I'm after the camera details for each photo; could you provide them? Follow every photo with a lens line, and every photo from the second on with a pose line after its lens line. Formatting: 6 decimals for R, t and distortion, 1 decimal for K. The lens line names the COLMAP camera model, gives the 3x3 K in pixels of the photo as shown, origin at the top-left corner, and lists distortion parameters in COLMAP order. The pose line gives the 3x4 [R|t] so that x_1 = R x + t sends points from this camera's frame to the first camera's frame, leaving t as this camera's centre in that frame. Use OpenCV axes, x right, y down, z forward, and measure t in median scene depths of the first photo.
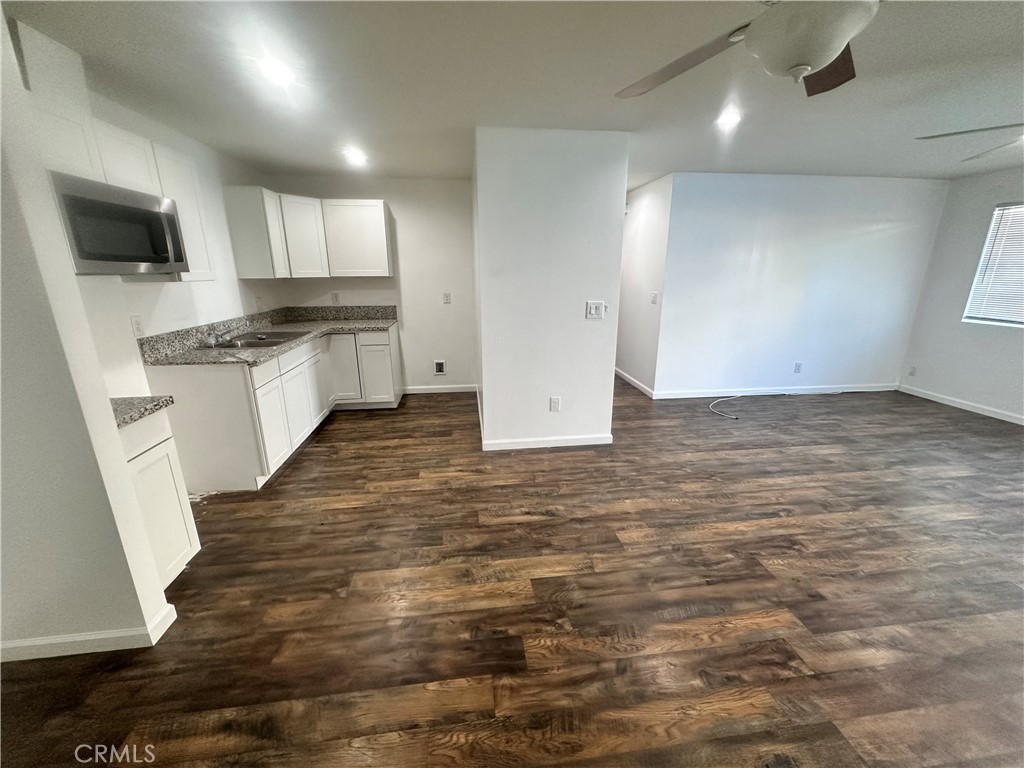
lens RADIAL K [[408.9, 0, 516.6], [0, 408.9, 379.0], [0, 0, 1]] dist [-0.003948, 0.000596]
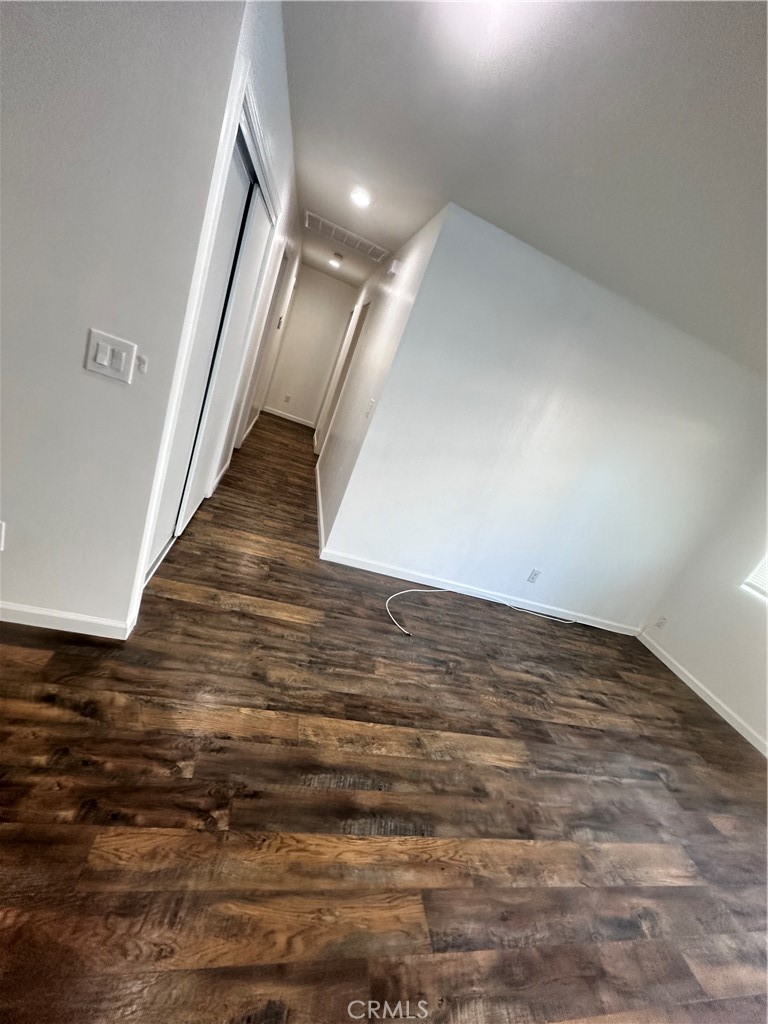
lens RADIAL K [[408.9, 0, 386.6], [0, 408.9, 513.6], [0, 0, 1]] dist [-0.003948, 0.000596]
pose [[0.931057, 0.316067, 0.182301, 0.416991], [-0.331834, 0.941240, 0.062872, -0.134293], [-0.151717, -0.119031, 0.981231, 0.512530]]
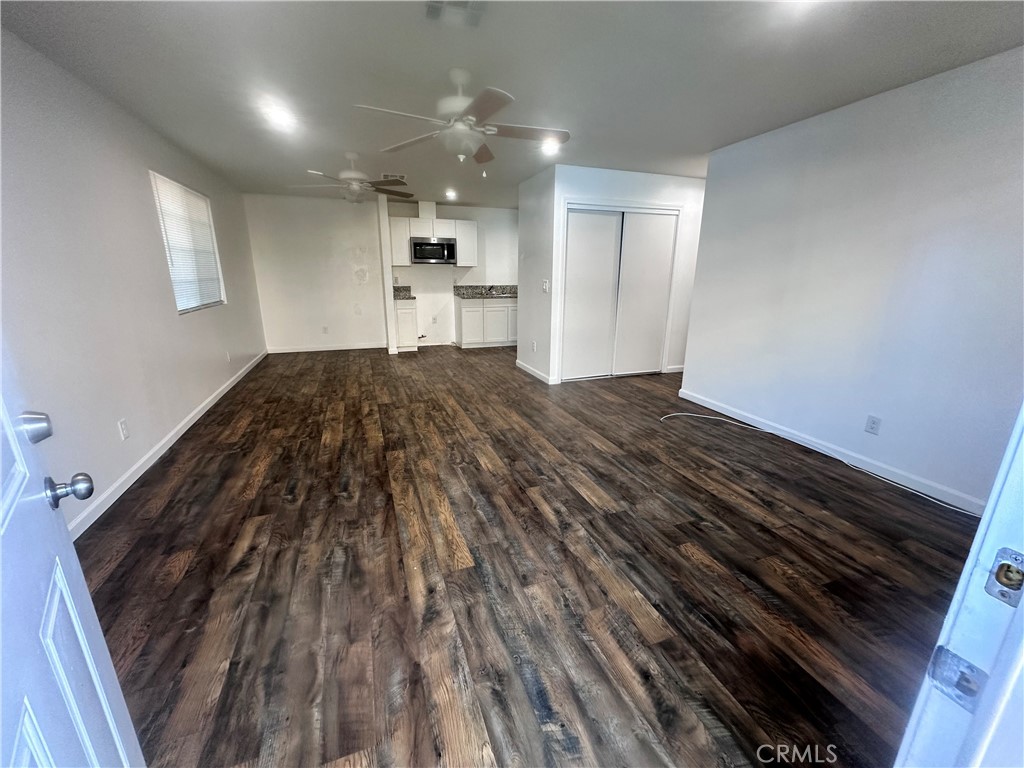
lens RADIAL K [[408.9, 0, 516.2], [0, 408.9, 382.0], [0, 0, 1]] dist [-0.003948, 0.000596]
pose [[0.233739, 0.258979, -0.937174, 1.612022], [-0.256050, 0.946247, 0.197625, -0.103713], [0.937979, 0.193771, 0.287487, 0.526063]]
